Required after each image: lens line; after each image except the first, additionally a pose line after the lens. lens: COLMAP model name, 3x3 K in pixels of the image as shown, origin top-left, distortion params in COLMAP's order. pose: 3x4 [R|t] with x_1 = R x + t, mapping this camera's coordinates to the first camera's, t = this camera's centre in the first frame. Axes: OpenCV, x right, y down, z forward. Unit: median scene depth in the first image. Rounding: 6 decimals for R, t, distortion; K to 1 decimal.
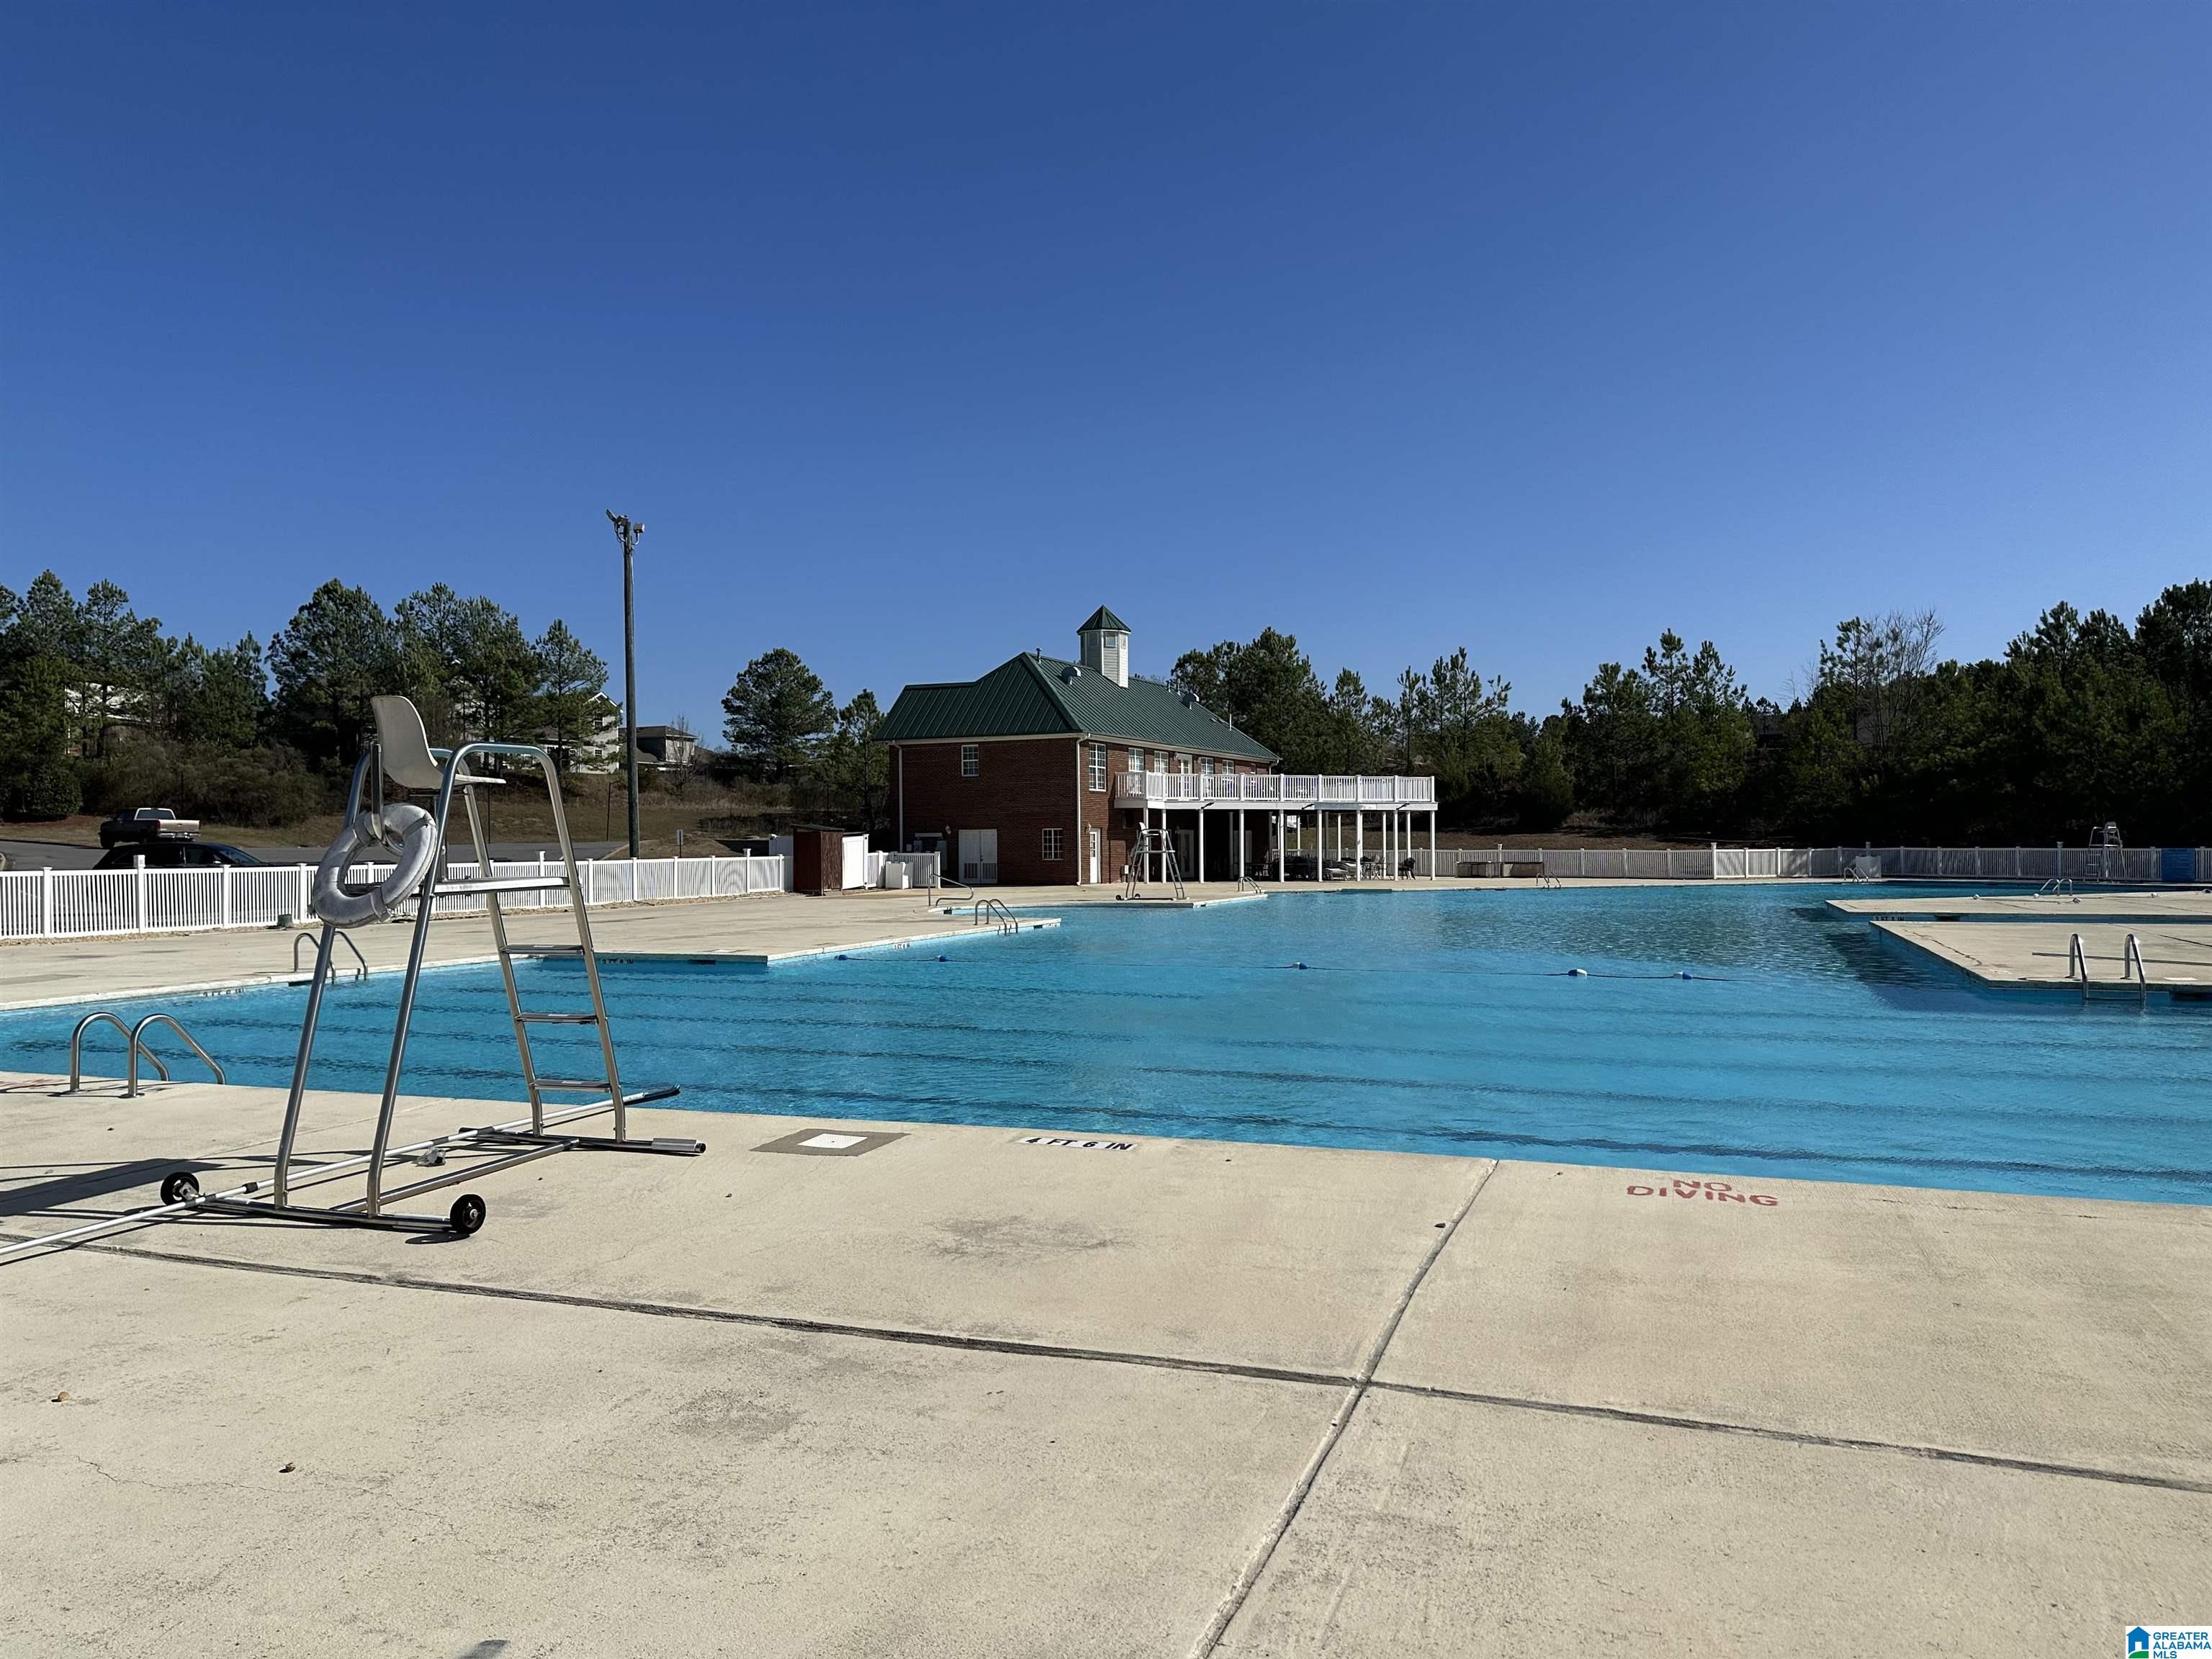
lens RADIAL K [[1549.8, 0, 1121.3], [0, 1549.8, 845.9], [0, 0, 1]] dist [0.105266, -0.139793]
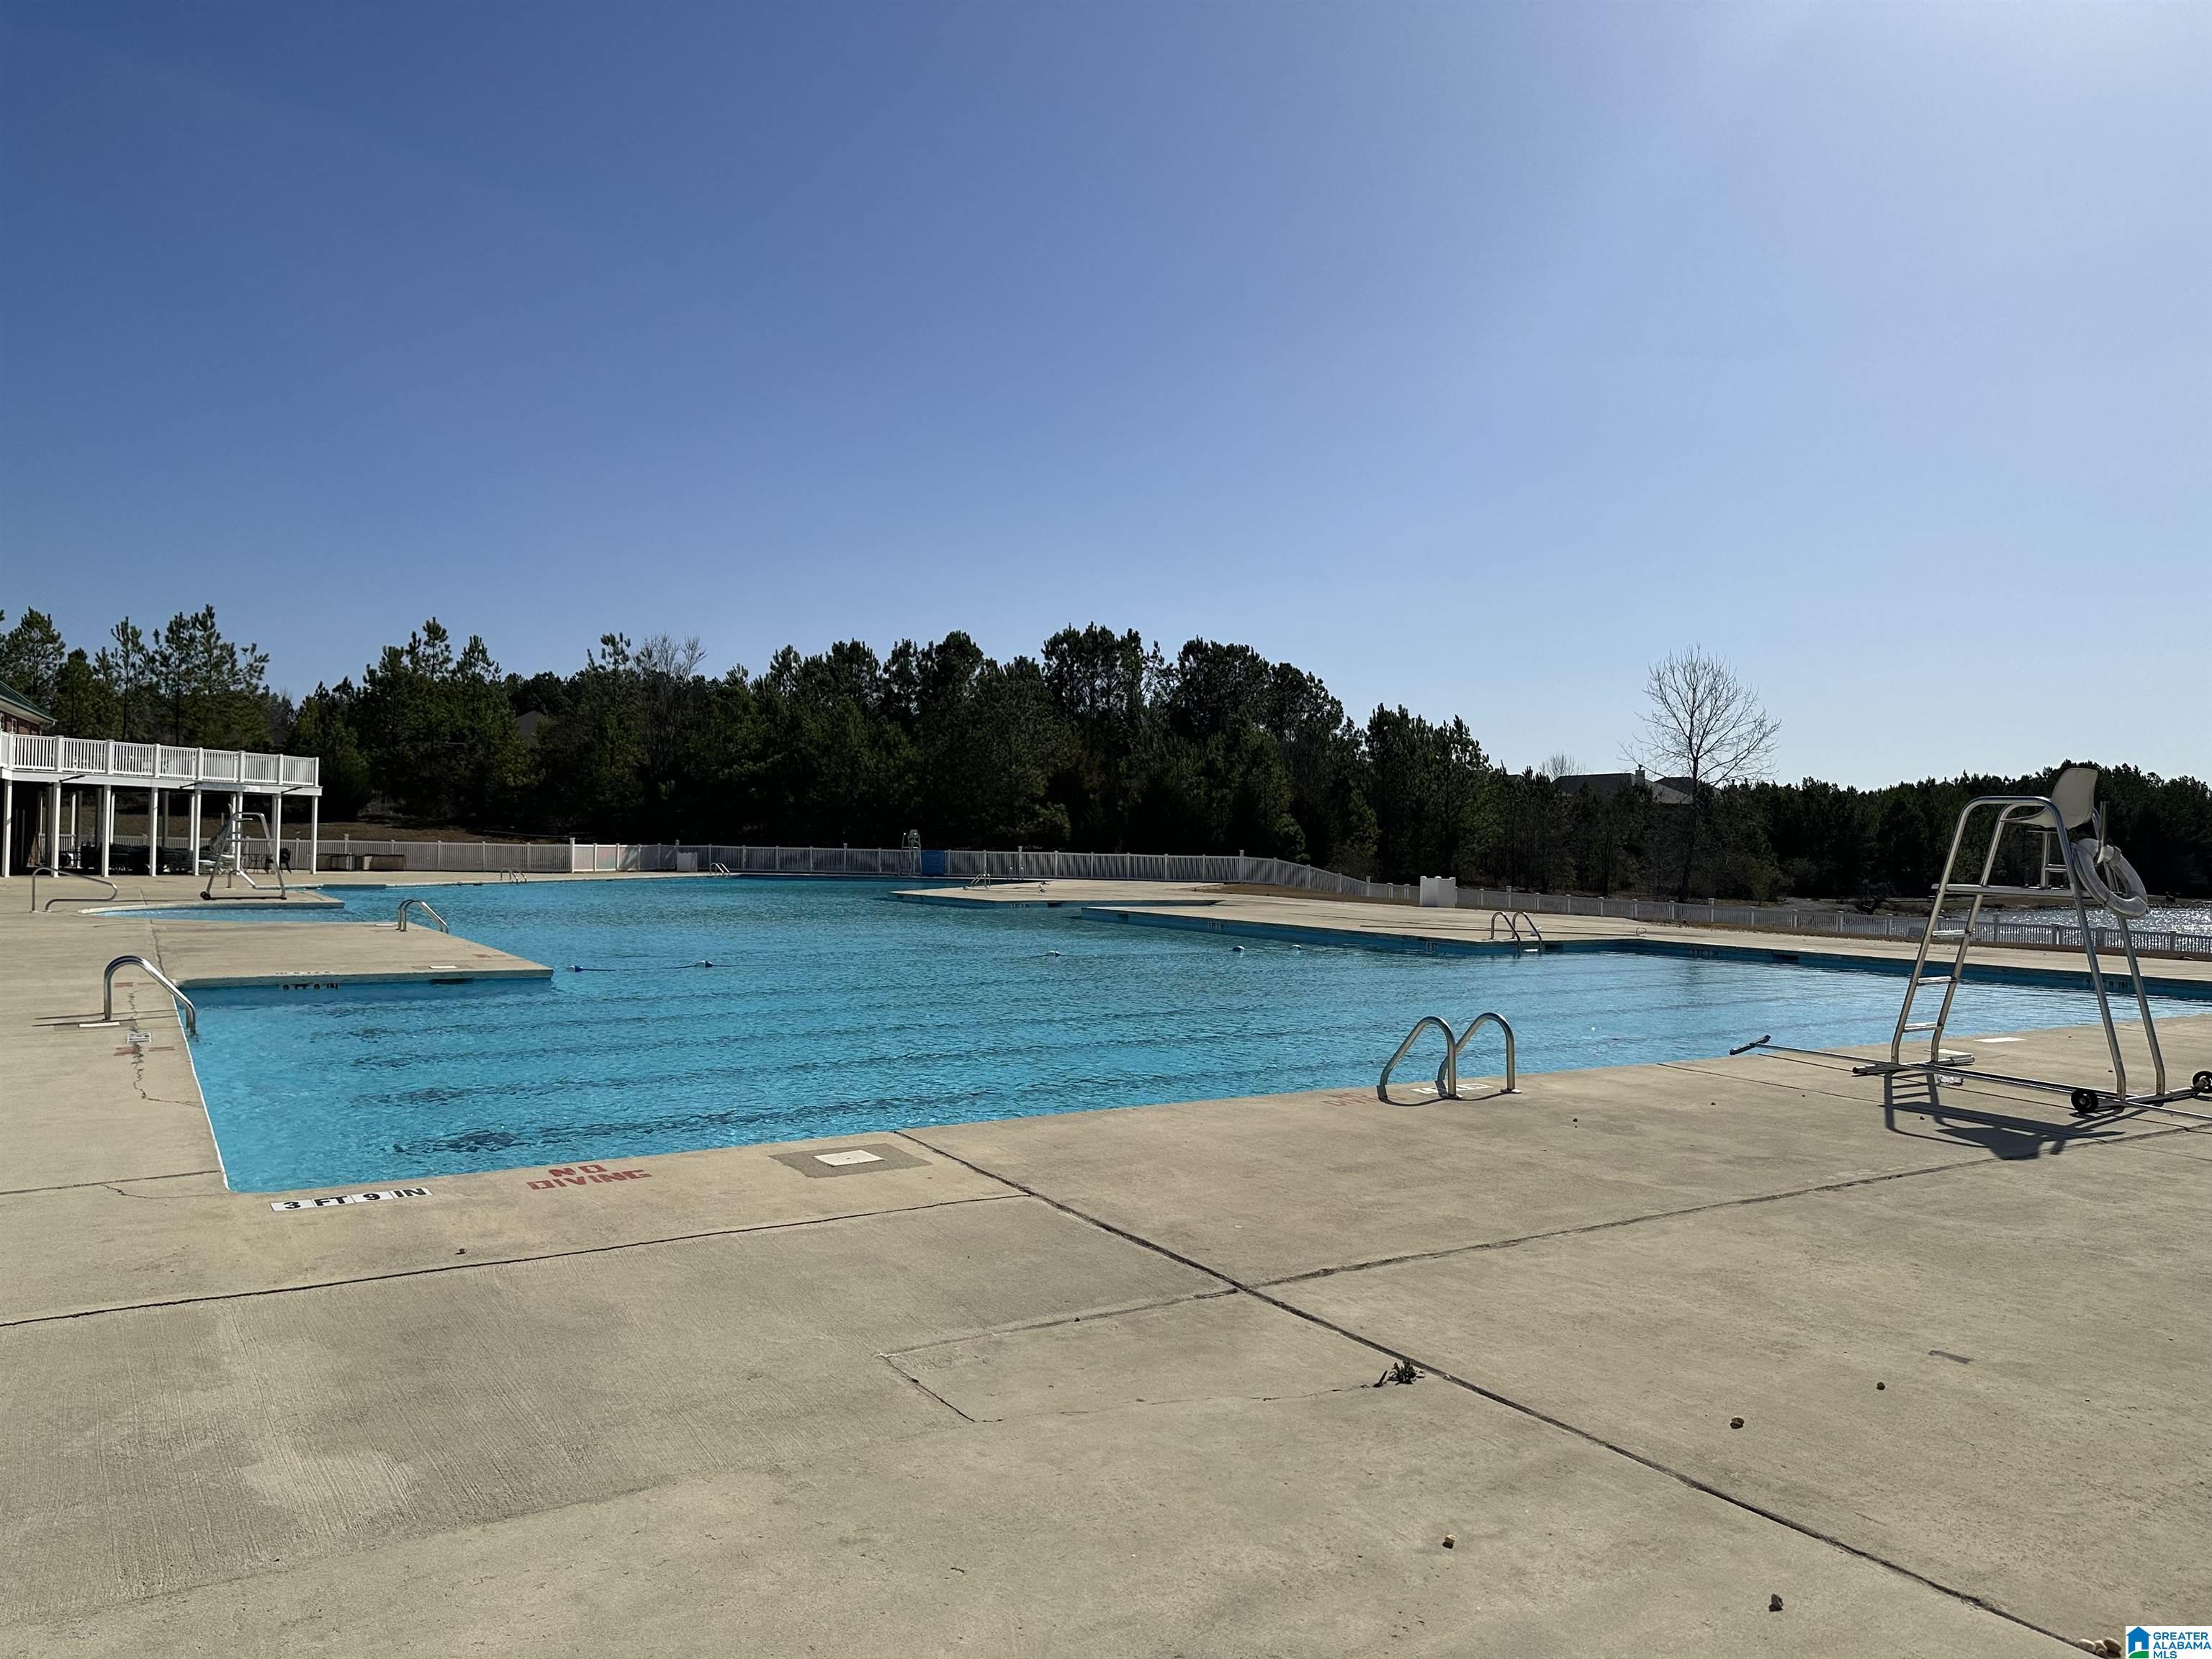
lens RADIAL K [[1549.8, 0, 1114.5], [0, 1549.8, 821.1], [0, 0, 1]] dist [0.105266, -0.139793]
pose [[0.606211, 0.030059, 0.794736, -0.249217], [-0.022002, 0.999537, -0.021023, 0.000783], [-0.795000, -0.004741, 0.606591, 0.088101]]
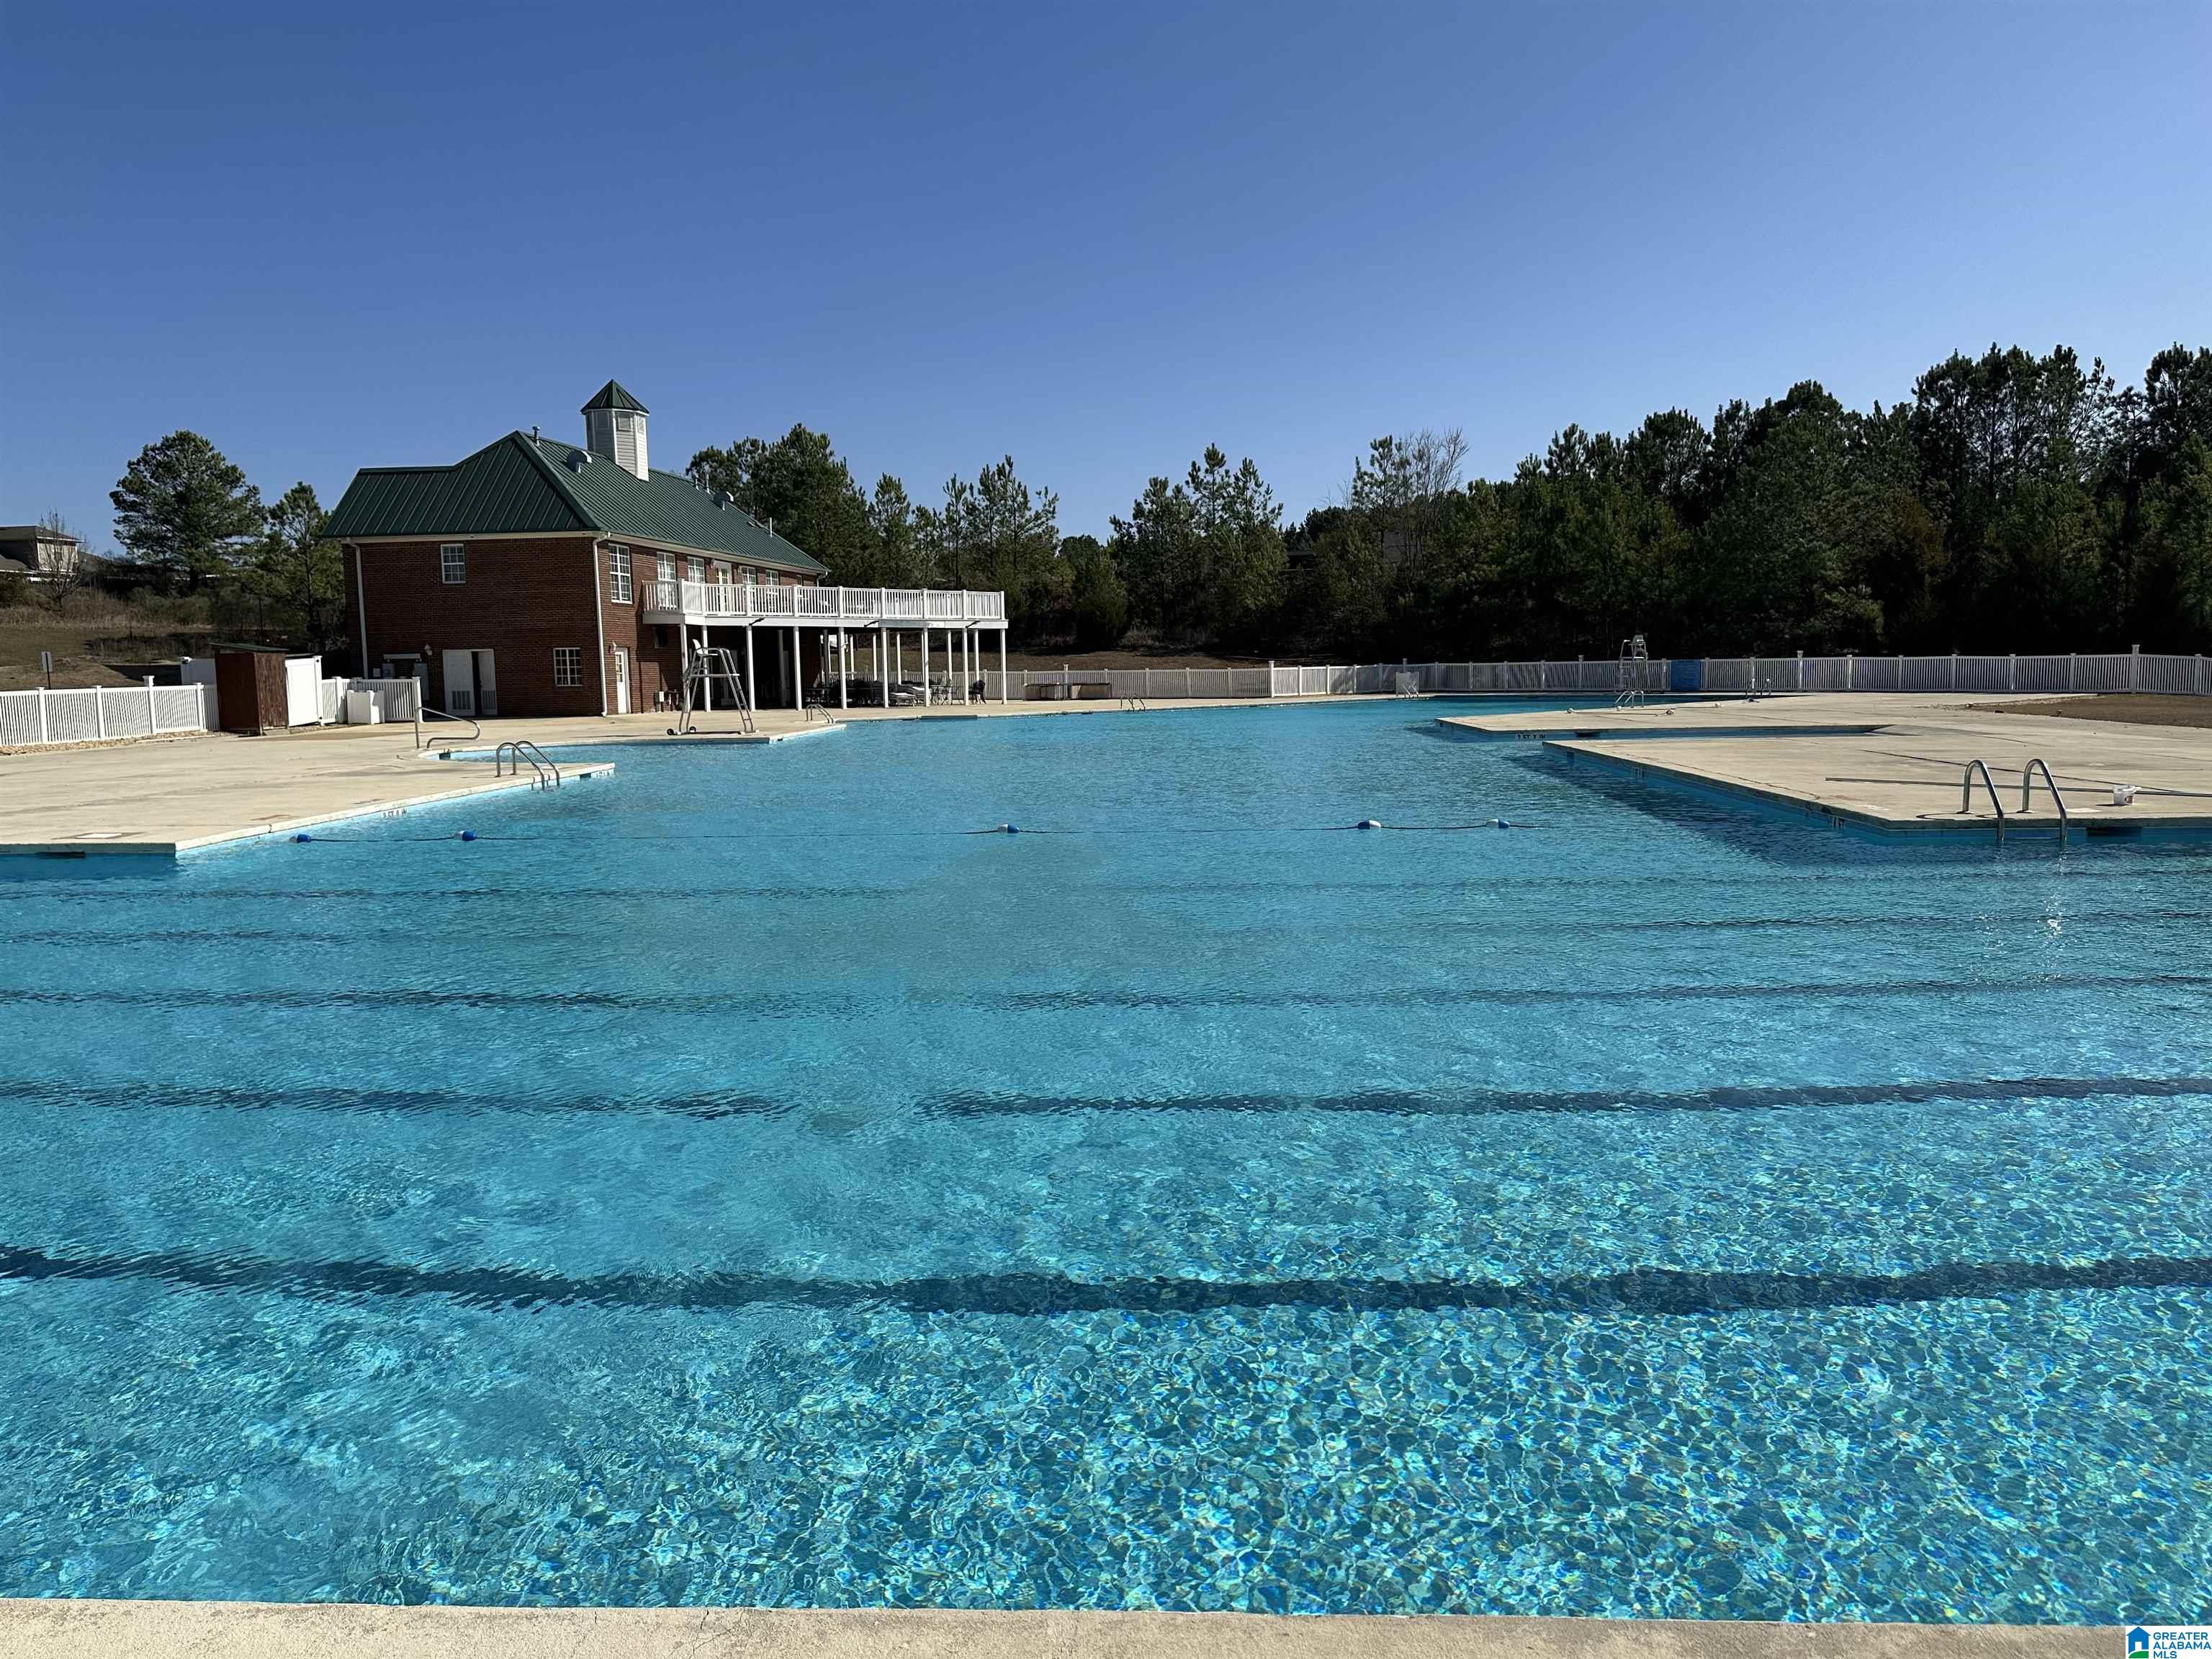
lens RADIAL K [[1549.8, 0, 1108.7], [0, 1549.8, 833.5], [0, 0, 1]] dist [0.105266, -0.139793]
pose [[0.954628, -0.041367, 0.294913, -0.017726], [0.010056, 0.994218, 0.106905, 0.000501], [-0.297631, -0.099089, 0.949525, 0.093018]]
